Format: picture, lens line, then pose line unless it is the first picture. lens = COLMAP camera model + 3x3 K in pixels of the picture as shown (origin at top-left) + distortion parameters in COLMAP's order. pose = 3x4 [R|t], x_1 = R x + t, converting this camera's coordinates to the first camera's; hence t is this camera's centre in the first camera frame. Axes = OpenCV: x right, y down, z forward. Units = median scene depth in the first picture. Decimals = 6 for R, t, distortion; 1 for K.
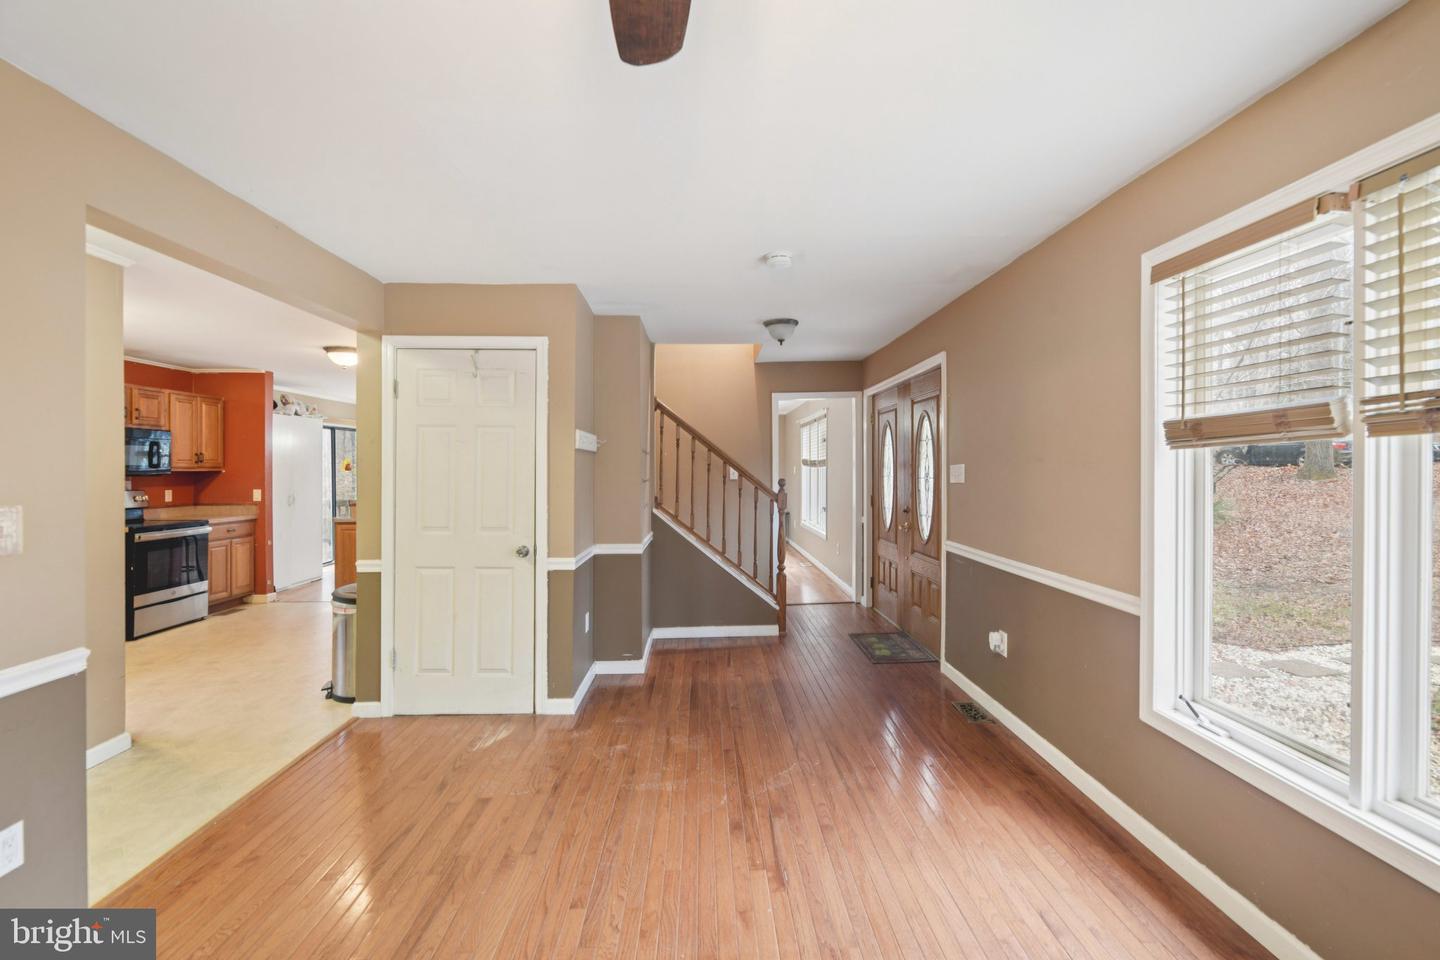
lens RADIAL K [[623.1, 0, 727.3], [0, 623.1, 466.2], [0, 0, 1]] dist [-0.002059, 0.000328]
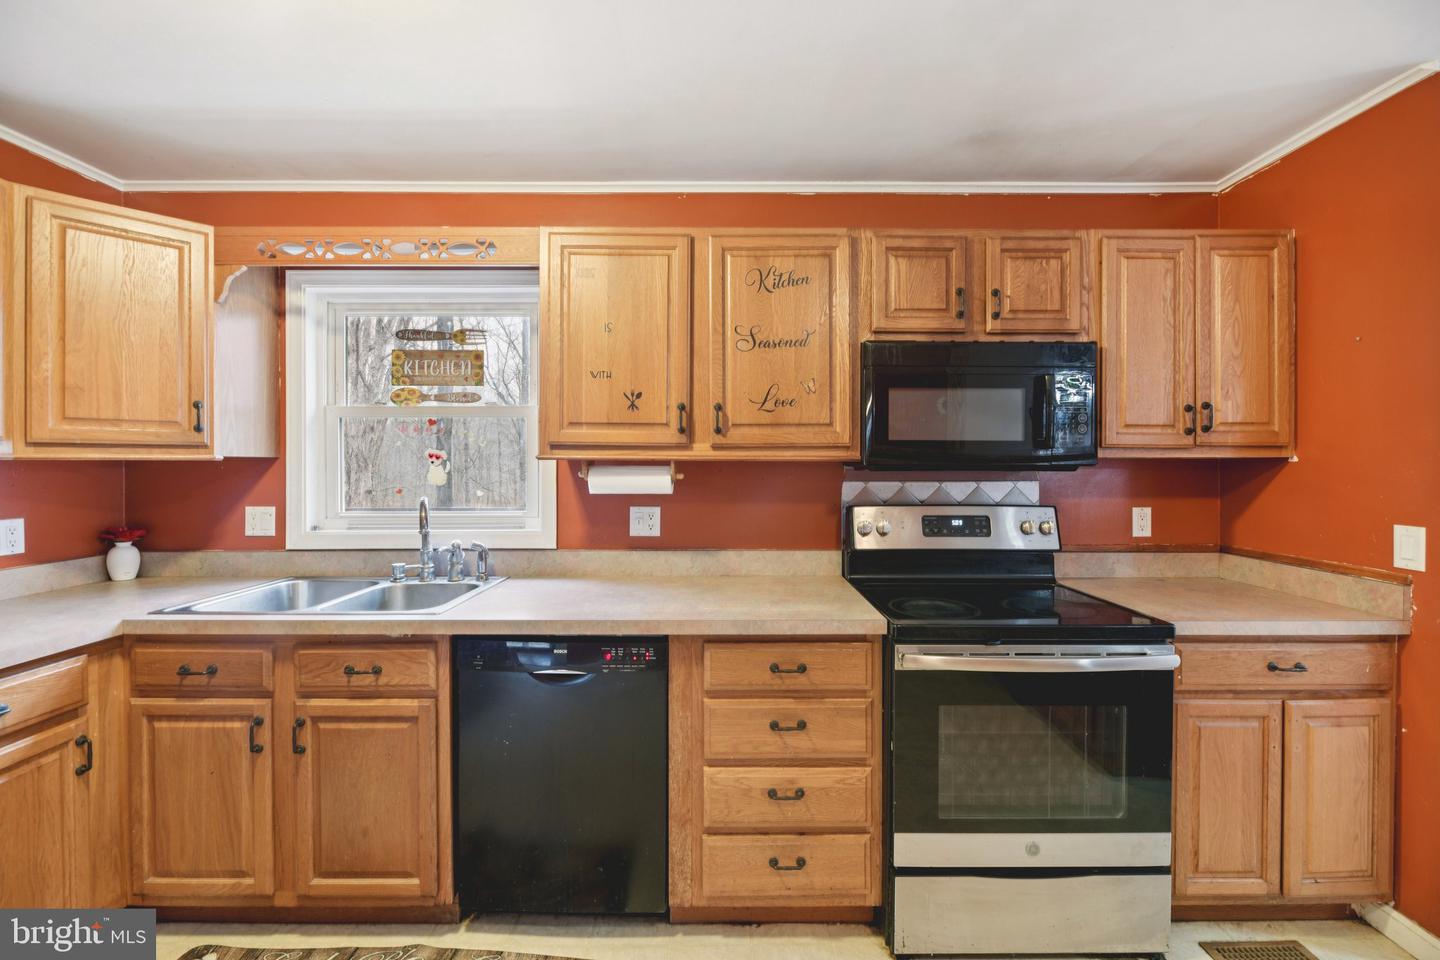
lens RADIAL K [[584.7, 0, 729.4], [0, 584.7, 468.5], [0, 0, 1]] dist [0.001374, -0.003655]
pose [[-0.032548, 0.004647, -0.999459, -0.502842], [0.003144, 0.999985, 0.004547, 0.011084], [0.999465, -0.002994, -0.032562, 0.724584]]
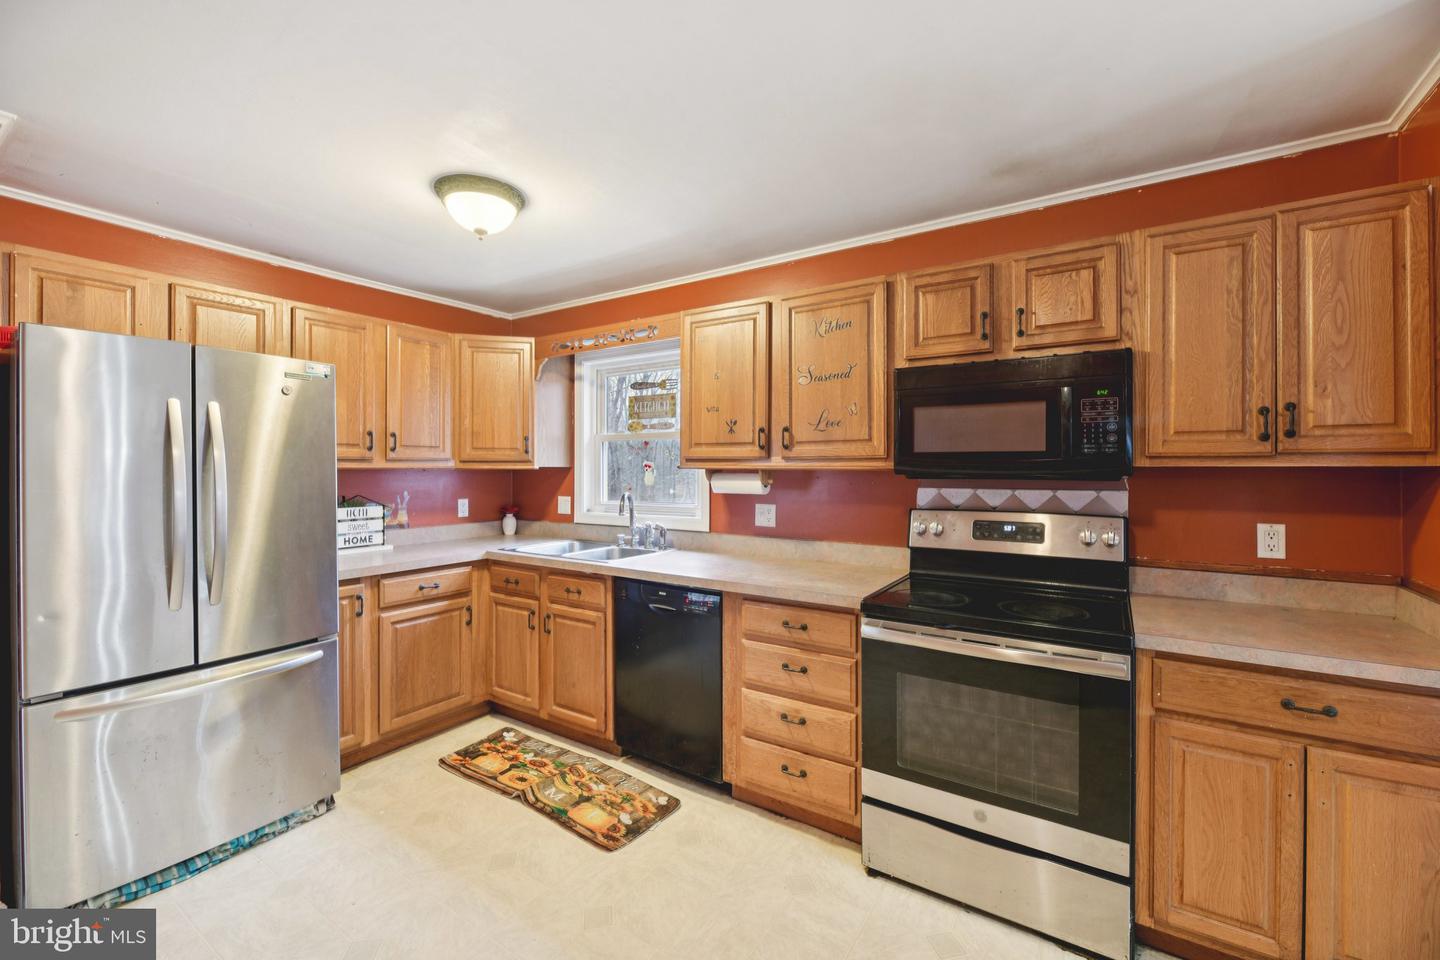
lens RADIAL K [[584.7, 0, 734.4], [0, 584.7, 470.0], [0, 0, 1]] dist [0.001374, -0.003655]
pose [[-0.566701, -0.000655, -0.823923, -0.457482], [0.001033, 0.999998, -0.001505, 0.009130], [0.823923, -0.001704, -0.566699, 0.904247]]
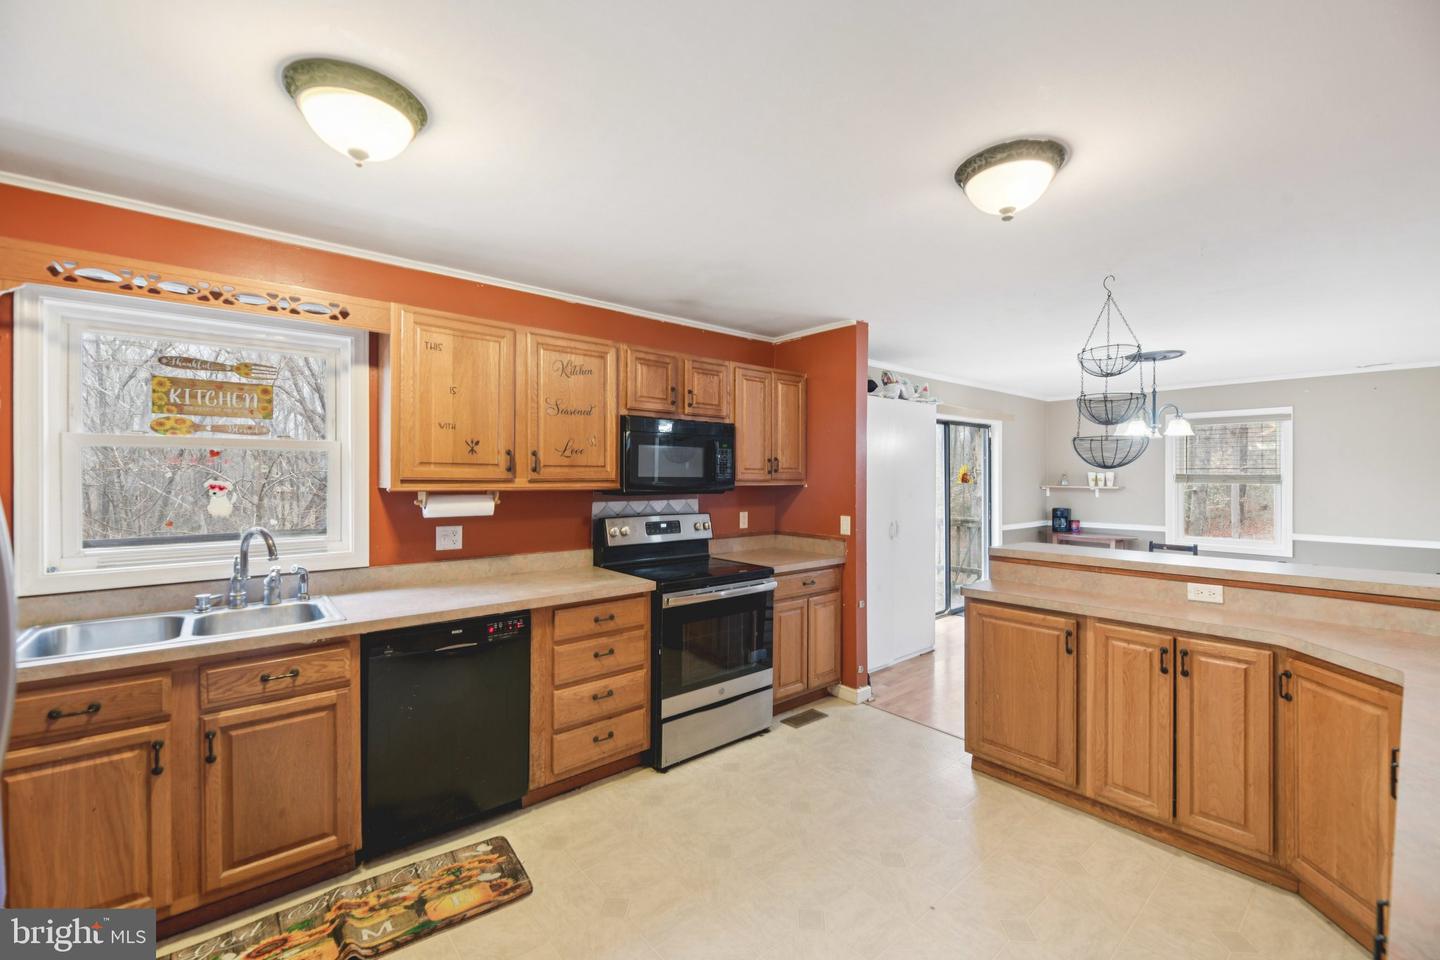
lens RADIAL K [[584.7, 0, 727.2], [0, 584.7, 479.8], [0, 0, 1]] dist [0.001374, -0.003655]
pose [[0.620928, 0.006631, -0.783839, -0.377321], [-0.000285, 0.999966, 0.008234, -0.003136], [0.783867, -0.004889, 0.620909, 0.553278]]
